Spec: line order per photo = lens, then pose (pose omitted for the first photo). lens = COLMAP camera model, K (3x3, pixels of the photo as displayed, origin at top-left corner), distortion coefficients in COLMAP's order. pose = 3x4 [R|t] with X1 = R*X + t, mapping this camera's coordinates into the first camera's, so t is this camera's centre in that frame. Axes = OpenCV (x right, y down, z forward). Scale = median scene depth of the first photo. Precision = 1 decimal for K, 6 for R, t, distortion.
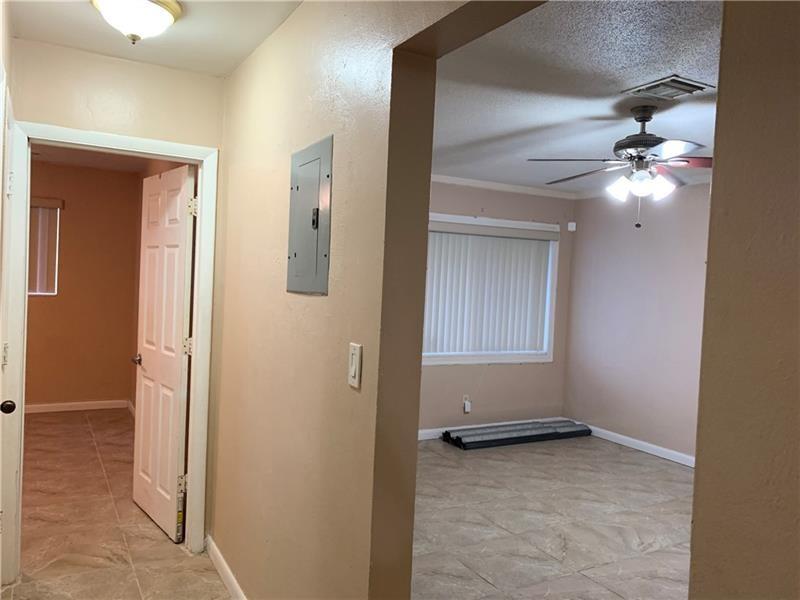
lens RADIAL K [[612.3, 0, 392.8], [0, 612.3, 296.8], [0, 0, 1]] dist [0.044708, -0.073036]
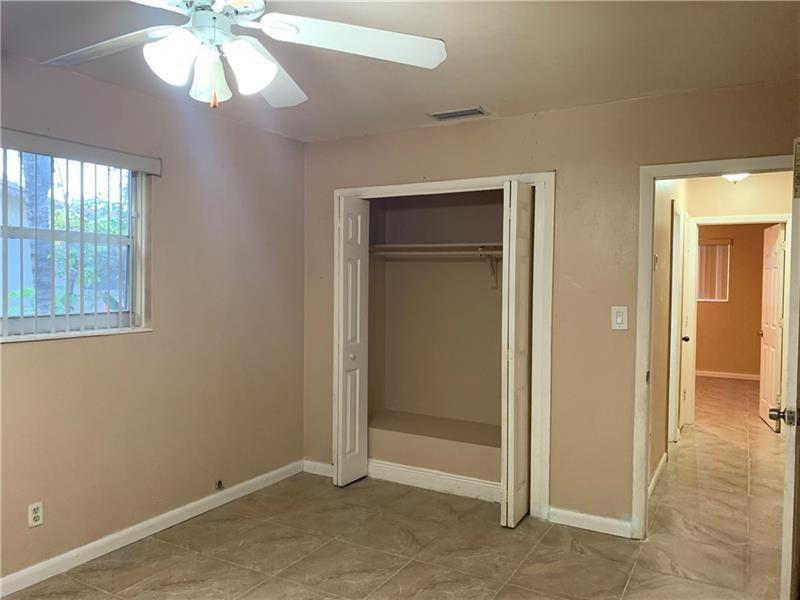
lens RADIAL K [[612.3, 0, 401.0], [0, 612.3, 299.8], [0, 0, 1]] dist [0.044708, -0.073036]
pose [[0.513018, -0.011331, -0.858303, 0.568464], [-0.010243, 0.999761, -0.019321, 0.051320], [0.858317, 0.018704, 0.512779, -0.778566]]
